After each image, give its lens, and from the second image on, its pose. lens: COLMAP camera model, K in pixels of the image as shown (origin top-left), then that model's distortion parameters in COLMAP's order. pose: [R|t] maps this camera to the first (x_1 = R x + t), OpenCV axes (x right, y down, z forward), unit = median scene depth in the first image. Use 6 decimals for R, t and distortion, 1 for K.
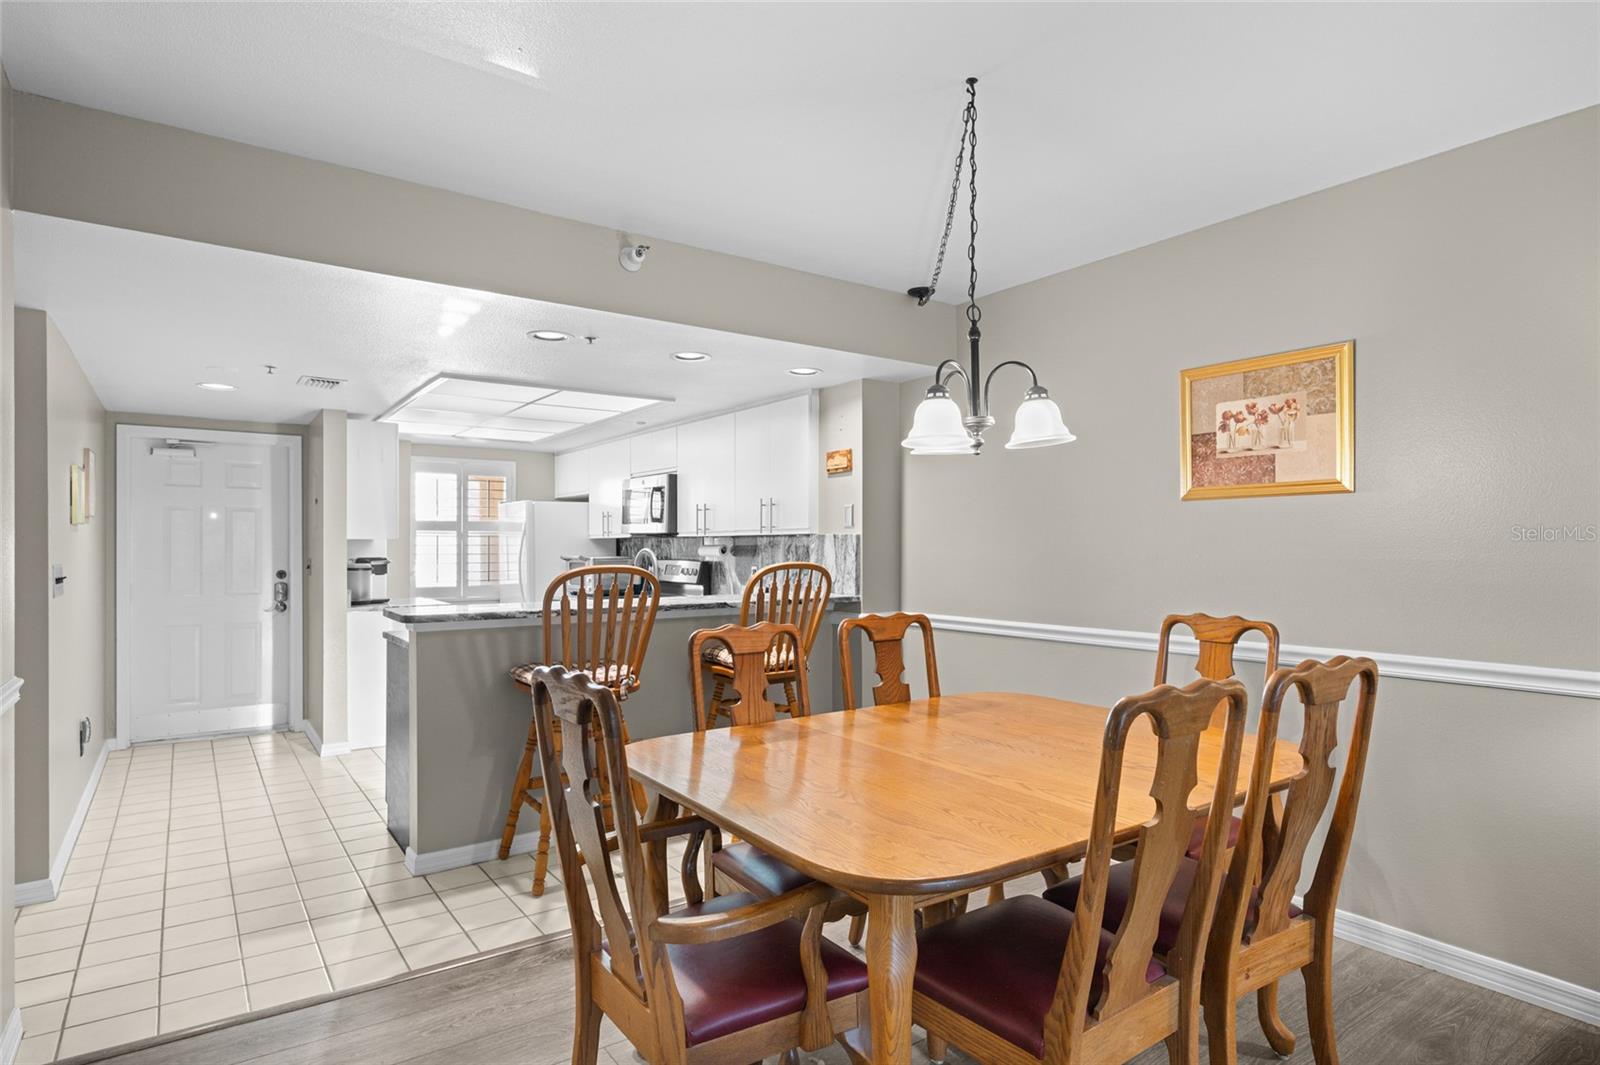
lens RADIAL K [[852.5, 0, 803.4], [0, 852.5, 547.6], [0, 0, 1]] dist [0.000768, -0.002239]
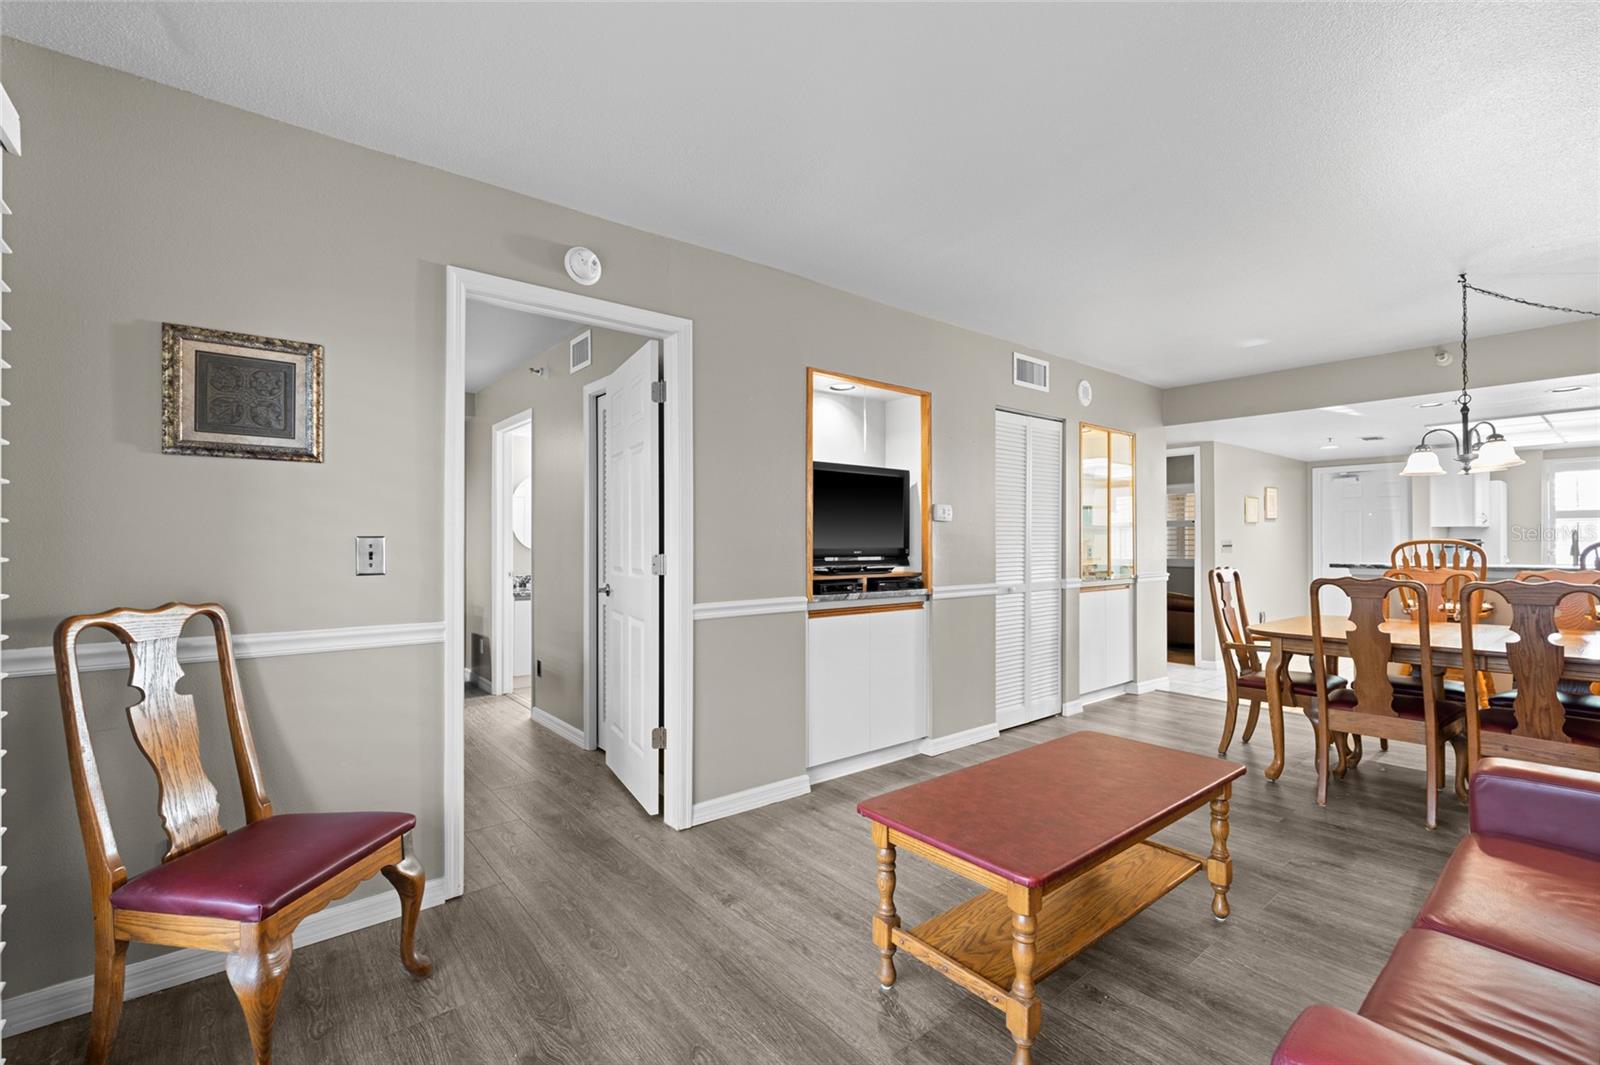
lens RADIAL K [[691.4, 0, 802.5], [0, 691.4, 527.4], [0, 0, 1]] dist [0.002432, -0.001120]
pose [[0.058272, -0.020842, -0.998083, 0.707581], [0.004052, 0.999779, -0.020641, 0.013122], [0.998293, -0.002842, 0.058344, -0.231335]]
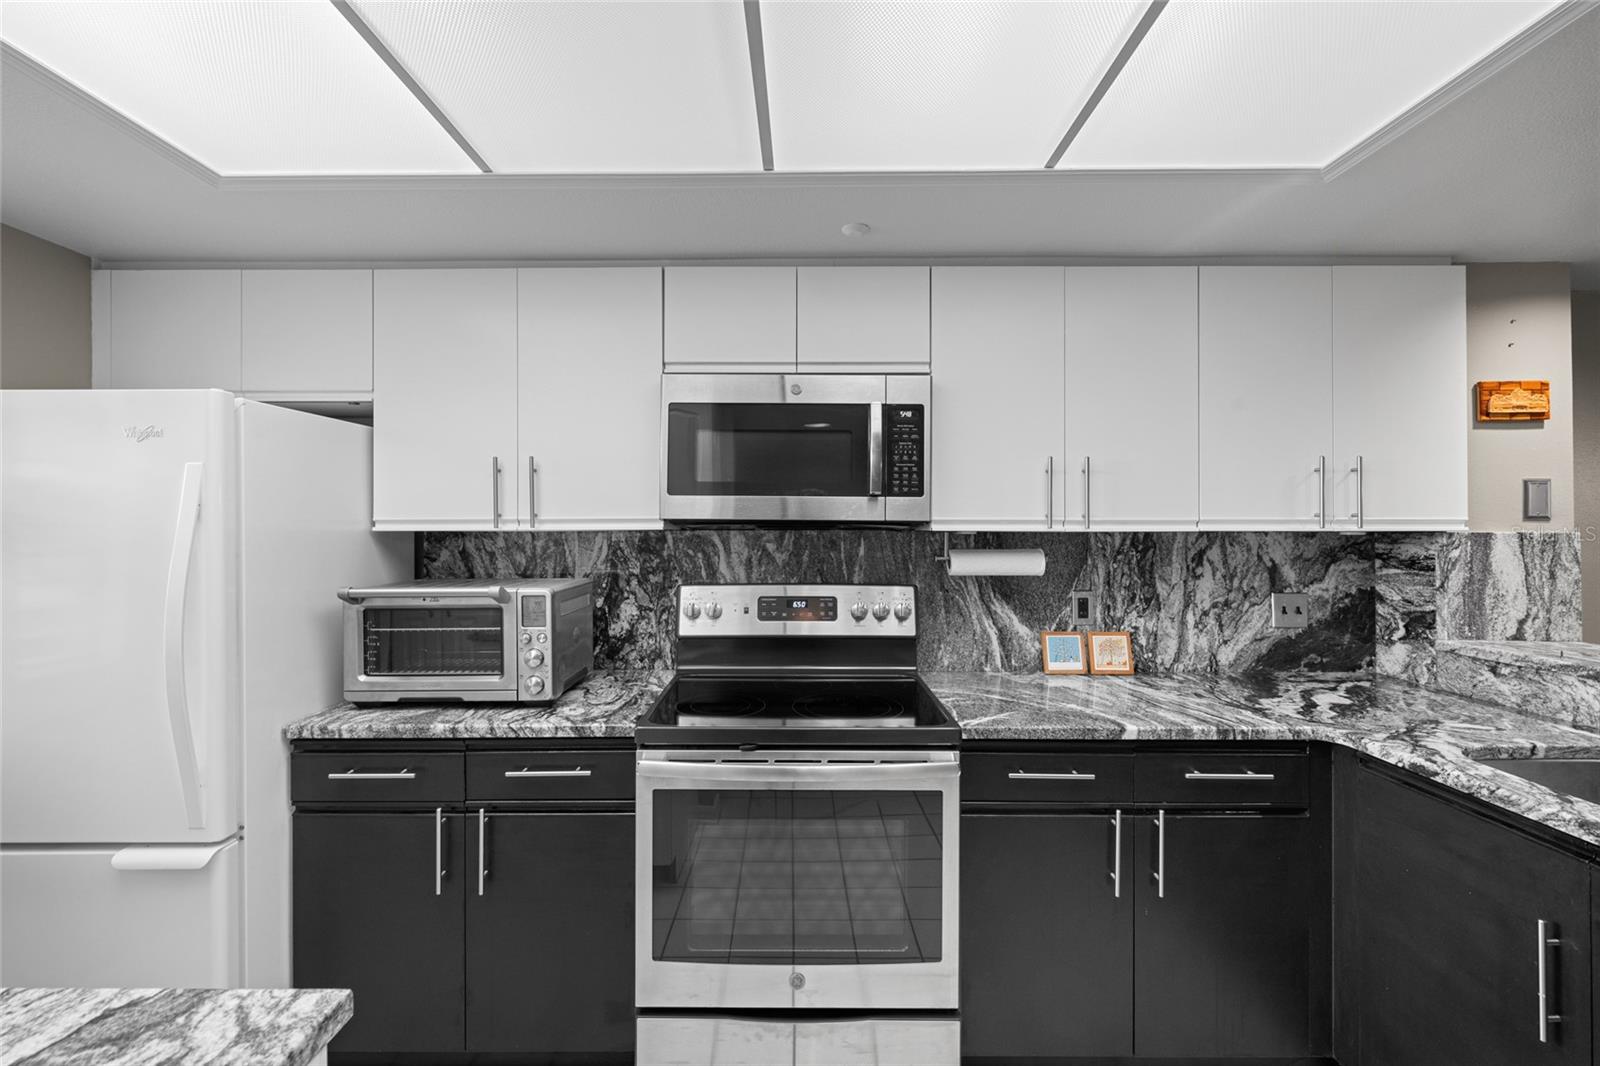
lens RADIAL K [[691.4, 0, 794.8], [0, 691.4, 520.6], [0, 0, 1]] dist [0.002432, -0.001120]
pose [[0.593074, 0.009083, 0.805097, -0.542088], [0.000589, 0.999931, -0.011714, -0.016597], [-0.805148, 0.007421, 0.593028, 1.007386]]
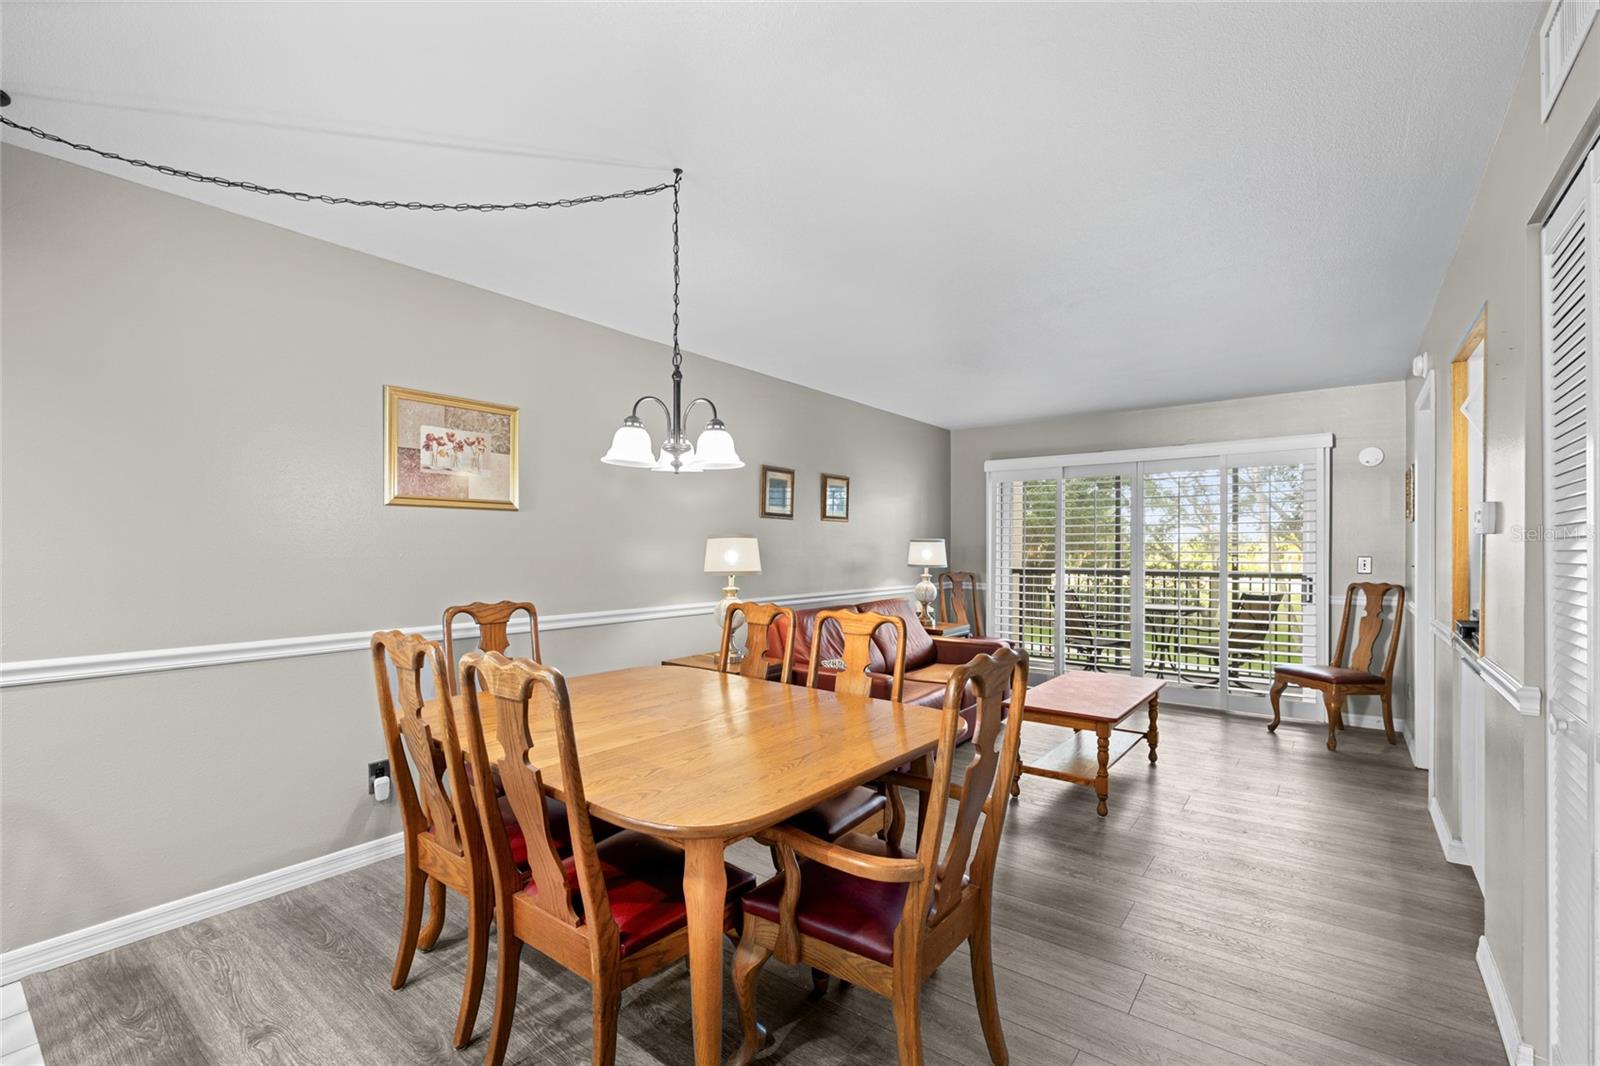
lens RADIAL K [[691.4, 0, 794.3], [0, 691.4, 553.8], [0, 0, 1]] dist [0.002432, -0.001120]
pose [[-0.270717, -0.008927, 0.962618, -0.354182], [-0.002948, 0.999960, 0.008445, -0.001457], [-0.962655, -0.000552, -0.270732, 0.479246]]
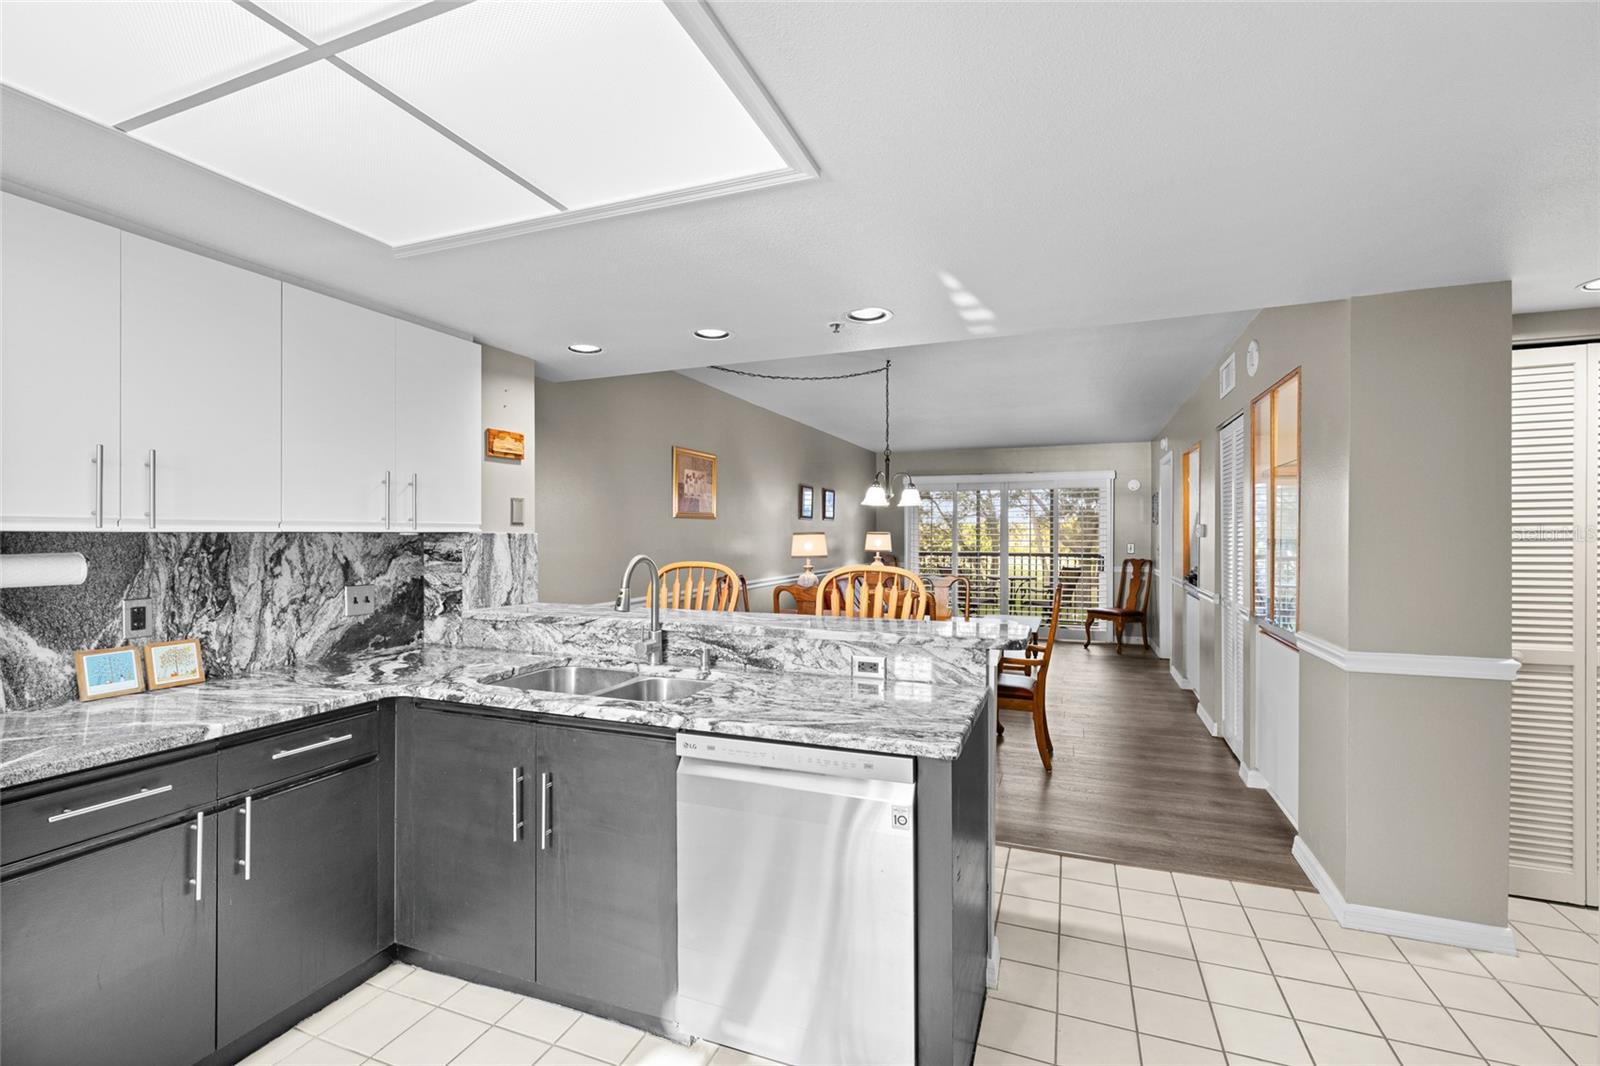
lens RADIAL K [[691.4, 0, 799.6], [0, 691.4, 539.1], [0, 0, 1]] dist [0.002432, -0.001120]
pose [[-0.538106, -0.007411, 0.842845, -0.609830], [-0.001413, 0.999968, 0.007891, -0.014253], [-0.842876, 0.003055, -0.538099, 1.016861]]
